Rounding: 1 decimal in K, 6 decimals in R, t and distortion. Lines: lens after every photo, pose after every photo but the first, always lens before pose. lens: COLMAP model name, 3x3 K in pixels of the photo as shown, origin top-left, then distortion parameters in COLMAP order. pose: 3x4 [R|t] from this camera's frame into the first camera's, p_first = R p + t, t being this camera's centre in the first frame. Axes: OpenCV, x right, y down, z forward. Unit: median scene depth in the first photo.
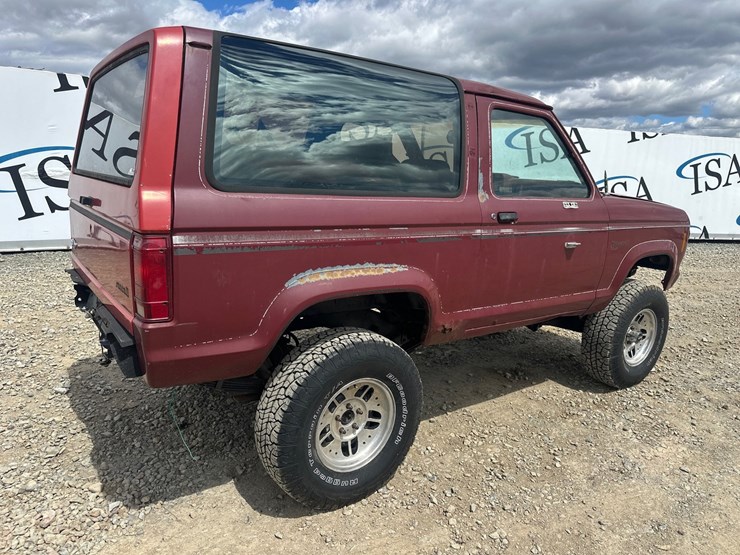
lens RADIAL K [[509.7, 0, 370.0], [0, 509.7, 277.5], [0, 0, 1]] dist [0.101102, -0.104057]
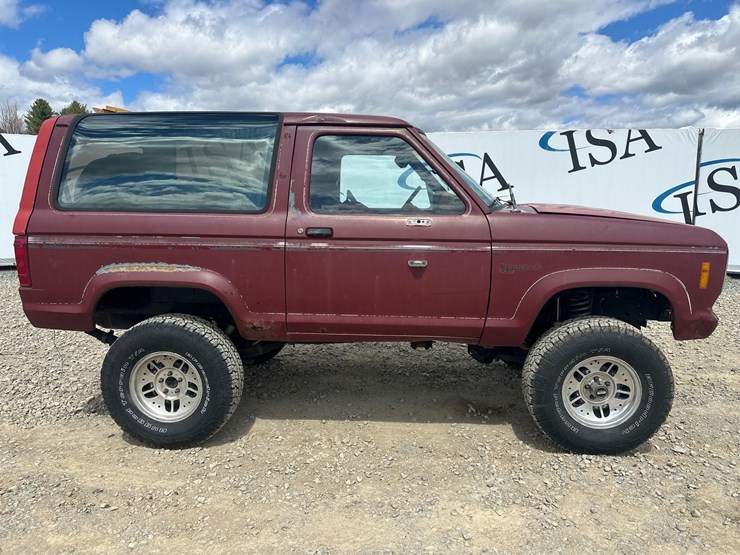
lens RADIAL K [[524.4, 0, 370.0], [0, 524.4, 277.5], [0, 0, 1]] dist [0.105345, -0.149228]
pose [[0.766606, 0.051022, -0.640087, 1.175919], [-0.095120, 0.994864, -0.034620, 0.006073], [0.635033, 0.087425, 0.767522, 0.253749]]
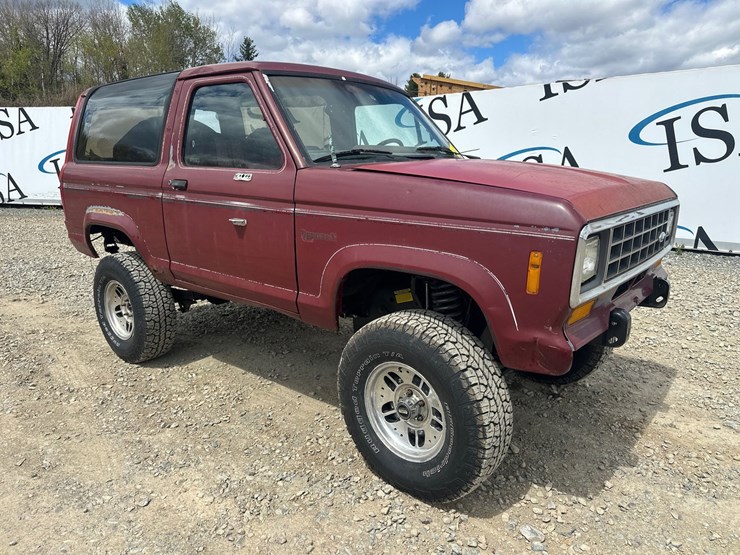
lens RADIAL K [[524.4, 0, 370.0], [0, 524.4, 277.5], [0, 0, 1]] dist [0.105345, -0.149228]
pose [[0.231369, 0.167642, -0.958313, 1.646864], [-0.186506, 0.974414, 0.125430, -0.156840], [0.954822, 0.149710, 0.256715, 1.249467]]
